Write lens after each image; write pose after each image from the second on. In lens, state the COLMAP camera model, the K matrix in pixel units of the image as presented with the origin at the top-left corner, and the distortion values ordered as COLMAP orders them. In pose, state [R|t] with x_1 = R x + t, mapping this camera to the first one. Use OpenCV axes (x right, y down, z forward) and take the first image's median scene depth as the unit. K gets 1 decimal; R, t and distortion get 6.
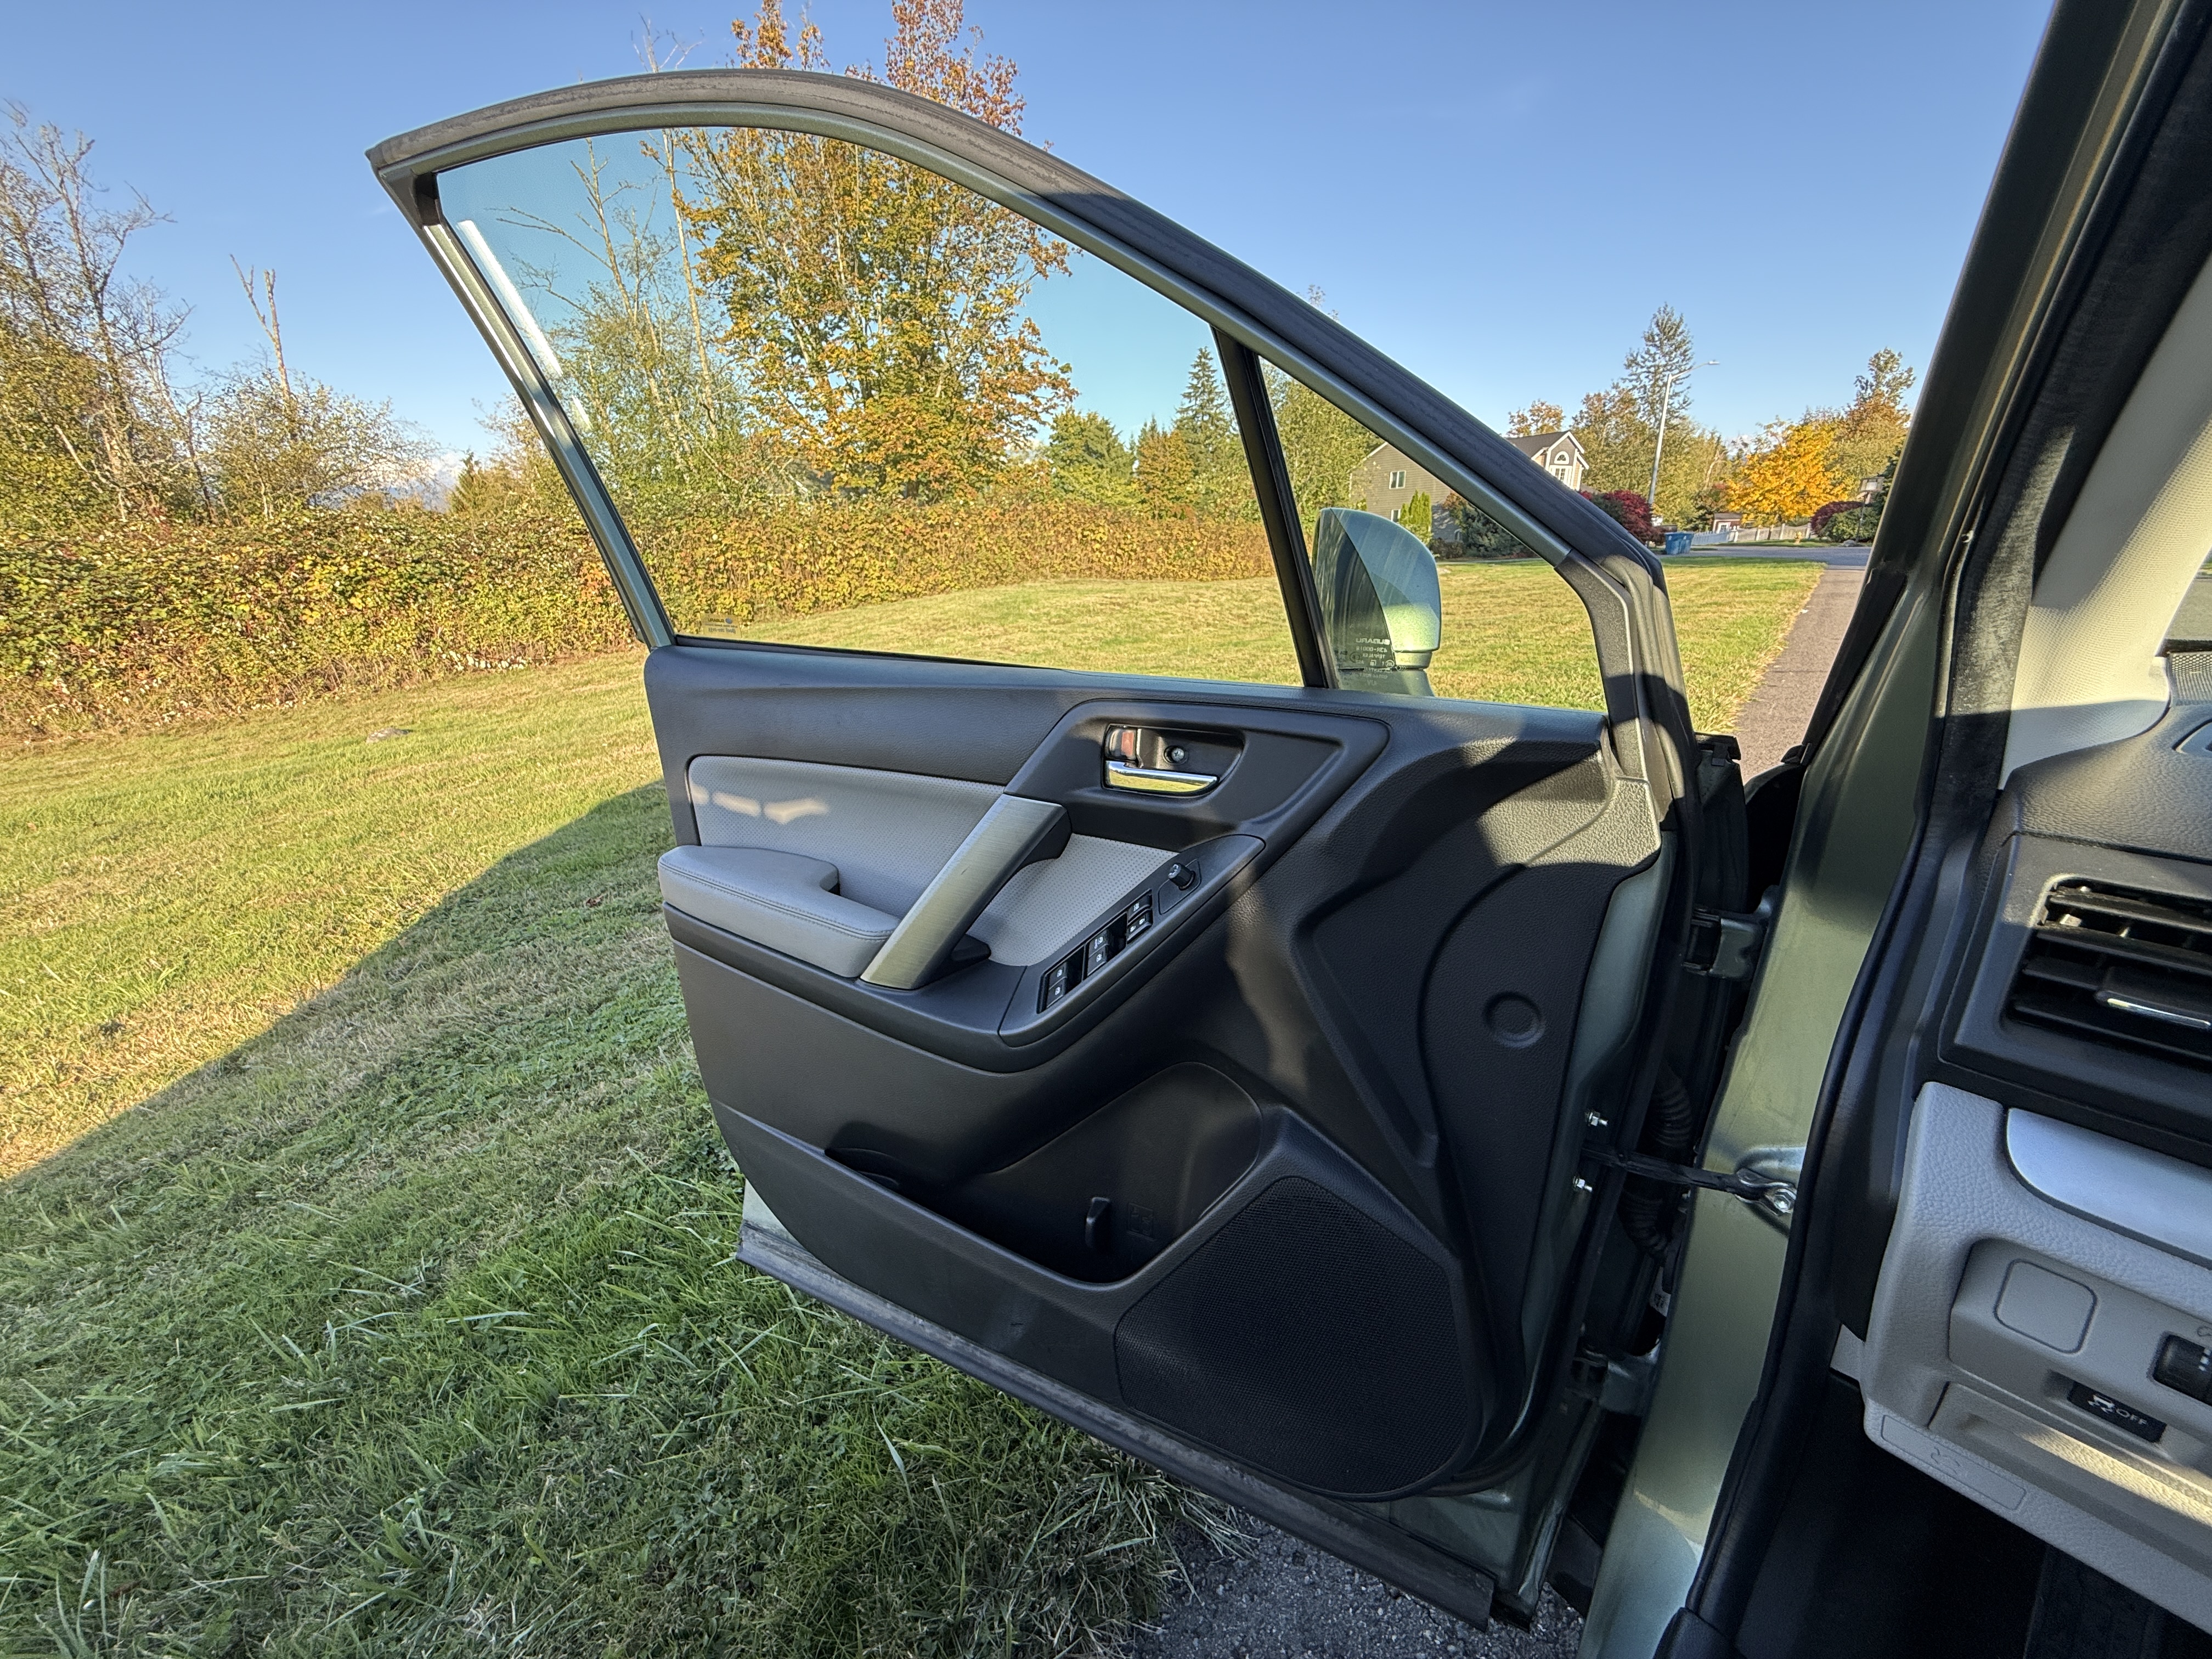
lens RADIAL K [[878.7, 0, 1105.4], [0, 878.7, 826.1], [0, 0, 1]] dist [-0.004155, -0.000885]
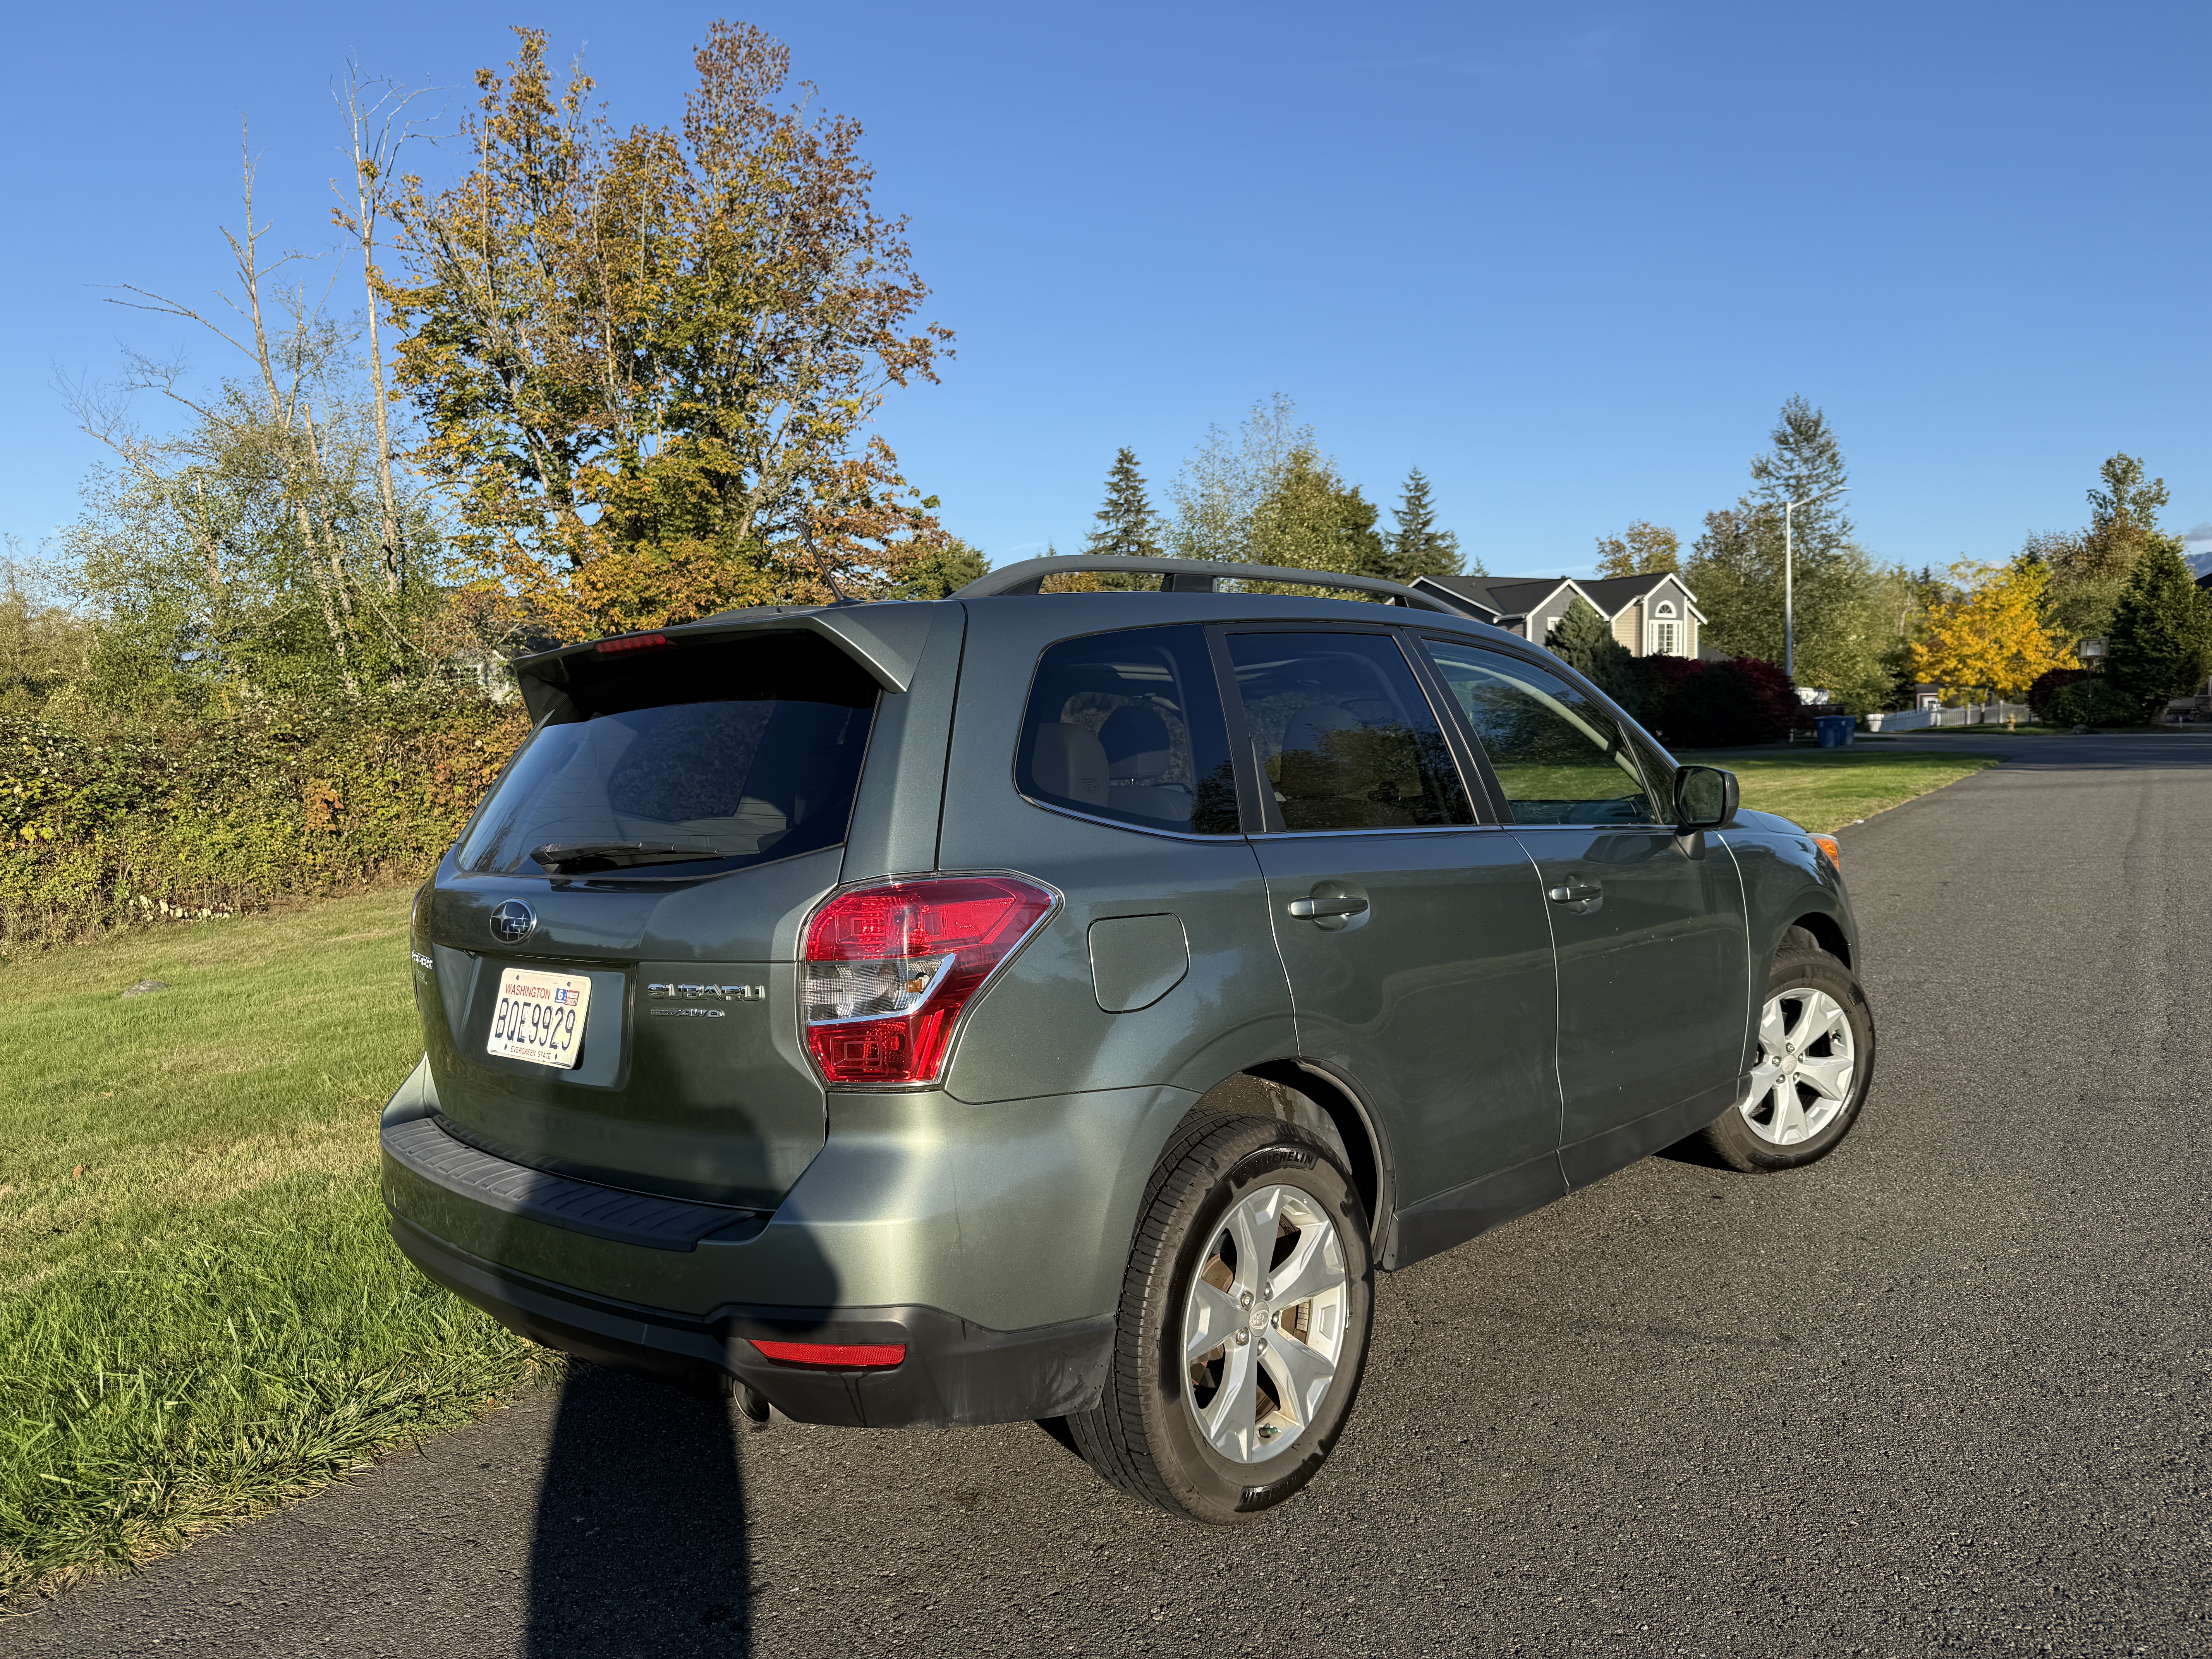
lens RADIAL K [[1571.1, 0, 1104.1], [0, 1571.1, 838.3], [0, 0, 1]] dist [0.003574, -0.029979]
pose [[0.996337, -0.013237, 0.084487, -0.016674], [0.033232, 0.970230, -0.239893, 0.040394], [-0.078796, 0.241822, 0.967116, -0.147215]]
